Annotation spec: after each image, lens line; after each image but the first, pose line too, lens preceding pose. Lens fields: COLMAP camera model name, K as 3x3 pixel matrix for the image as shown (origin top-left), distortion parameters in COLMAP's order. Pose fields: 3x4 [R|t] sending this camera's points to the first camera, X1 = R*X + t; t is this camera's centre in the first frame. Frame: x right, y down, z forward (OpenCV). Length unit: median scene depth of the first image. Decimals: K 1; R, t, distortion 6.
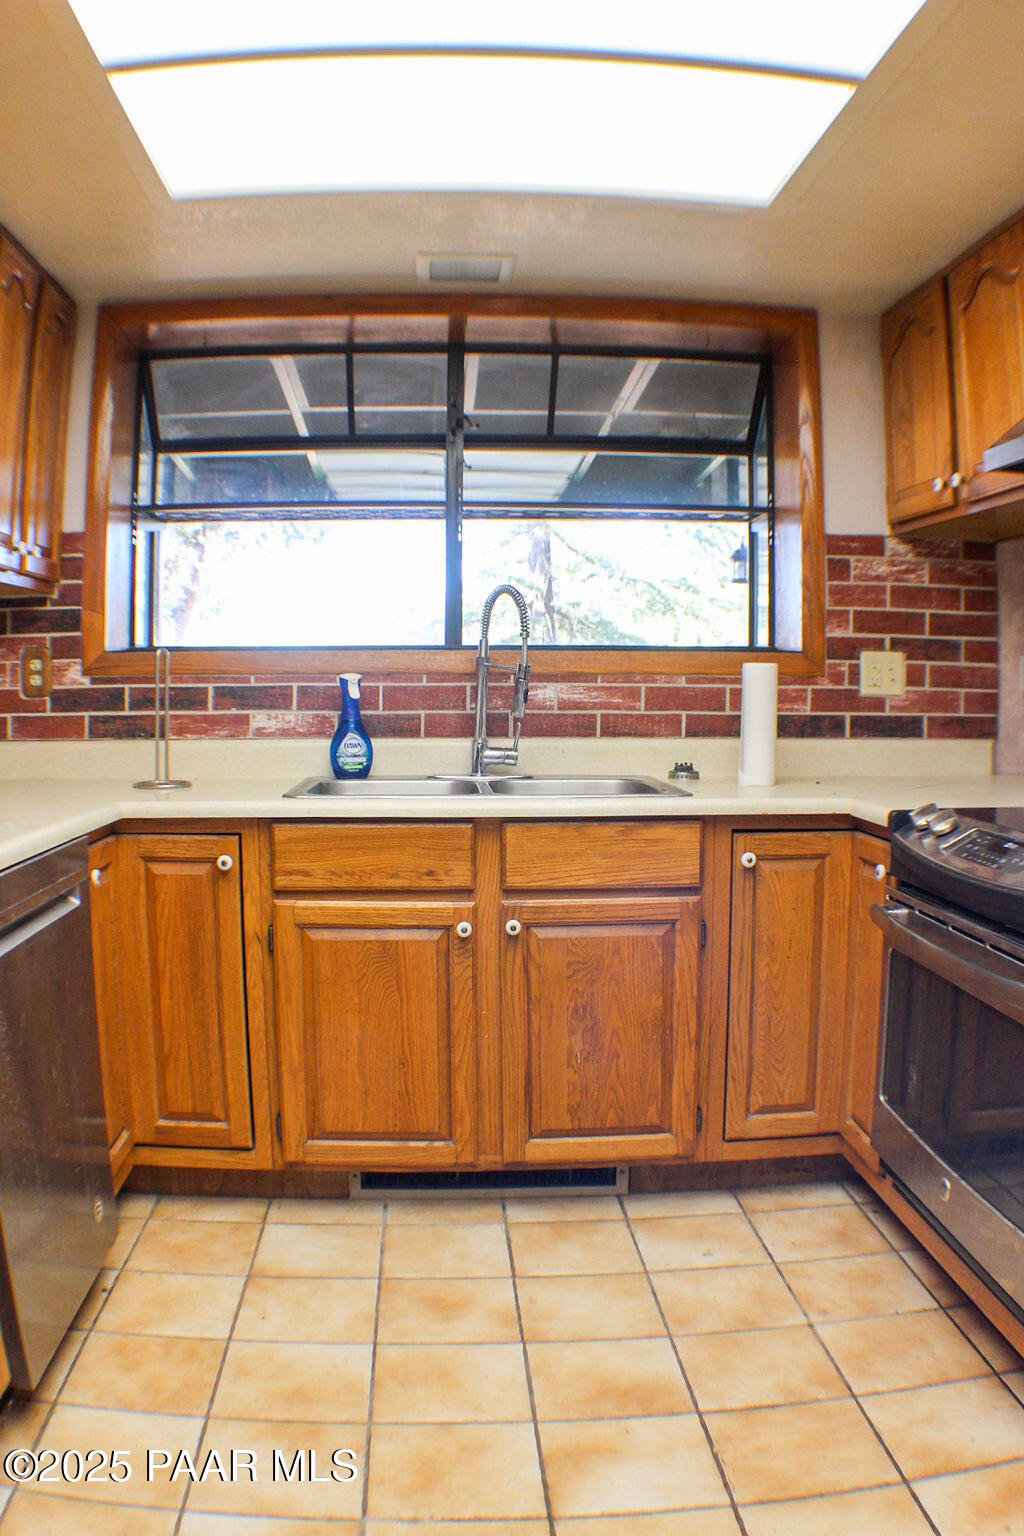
lens RADIAL K [[1244.4, 0, 512.0], [0, 1244.4, 768.0], [0, 0, 1]] dist [-0.341659, 0.111985]
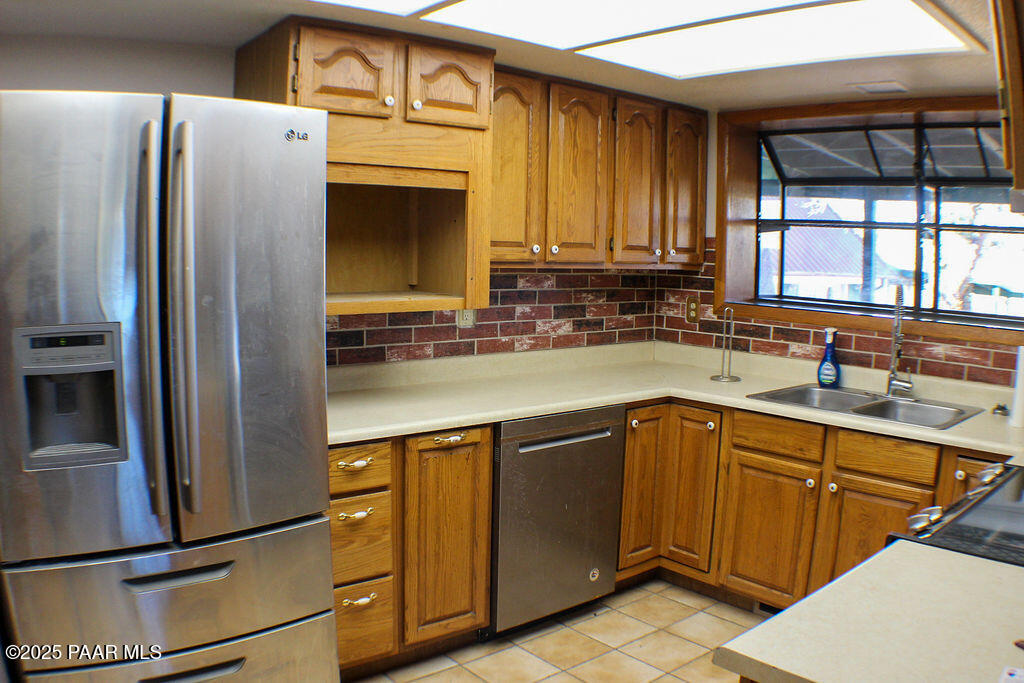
lens RADIAL K [[819.3, 0, 491.9], [0, 819.3, 326.7], [0, 0, 1]] dist [-0.345876, 0.113912]
pose [[0.571355, 0.089331, -0.815826, 0.479669], [-0.075658, 0.995559, 0.056025, -0.102377], [0.817208, 0.029713, 0.575577, -0.023393]]
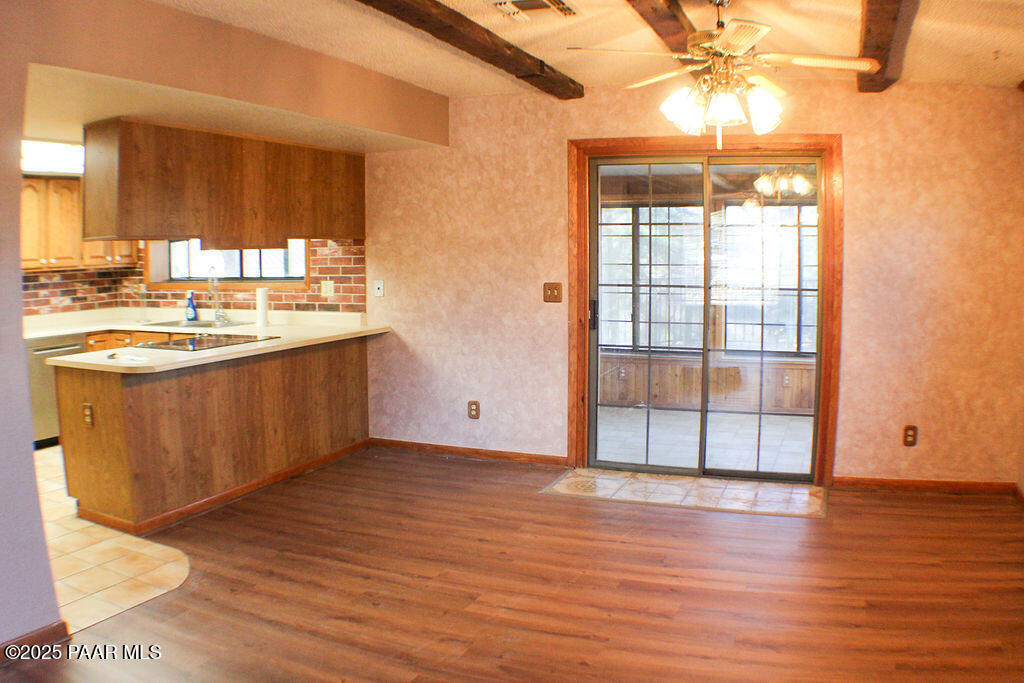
lens RADIAL K [[829.6, 0, 512.0], [0, 829.6, 341.5], [0, 0, 1]] dist [-0.341659, 0.111985]
pose [[0.893786, 0.044735, -0.446257, 1.631922], [-0.027807, 0.998626, 0.044415, -0.054371], [0.447631, -0.027289, 0.893802, -0.546399]]
